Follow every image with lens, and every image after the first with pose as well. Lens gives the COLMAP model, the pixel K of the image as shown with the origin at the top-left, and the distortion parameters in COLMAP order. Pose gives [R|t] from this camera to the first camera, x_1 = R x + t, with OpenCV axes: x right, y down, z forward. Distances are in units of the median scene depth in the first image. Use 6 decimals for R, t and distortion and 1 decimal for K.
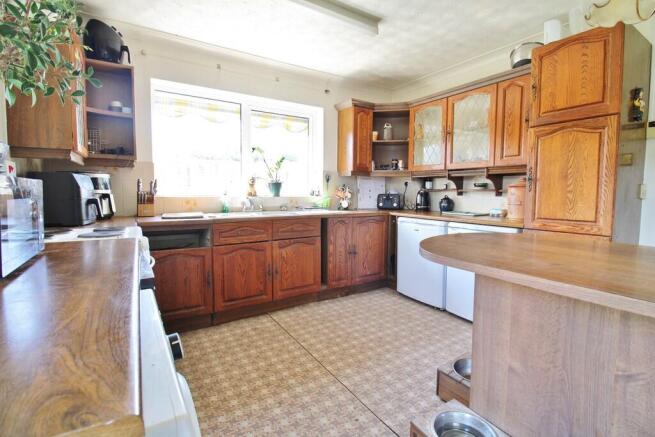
lens RADIAL K [[307.3, 0, 327.4], [0, 307.3, 215.5], [0, 0, 1]] dist [-0.022828, -0.002061]
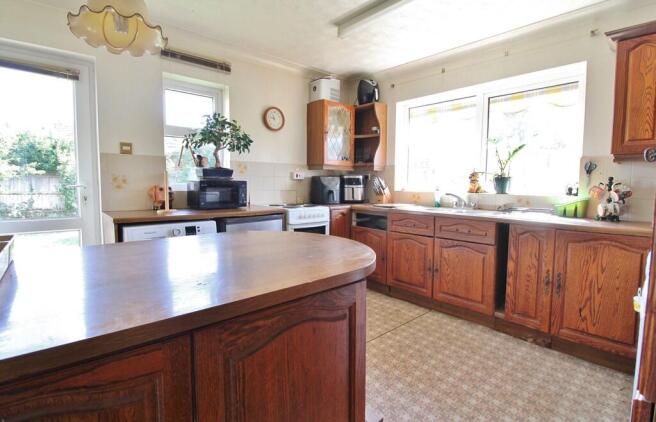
lens RADIAL K [[317.4, 0, 328.9], [0, 317.4, 208.5], [0, 0, 1]] dist [-0.006446, -0.000929]
pose [[0.153928, 0.072953, -0.985385, 0.712936], [-0.084028, 0.994624, 0.060511, -0.040712], [0.984503, 0.073486, 0.159230, 0.461915]]
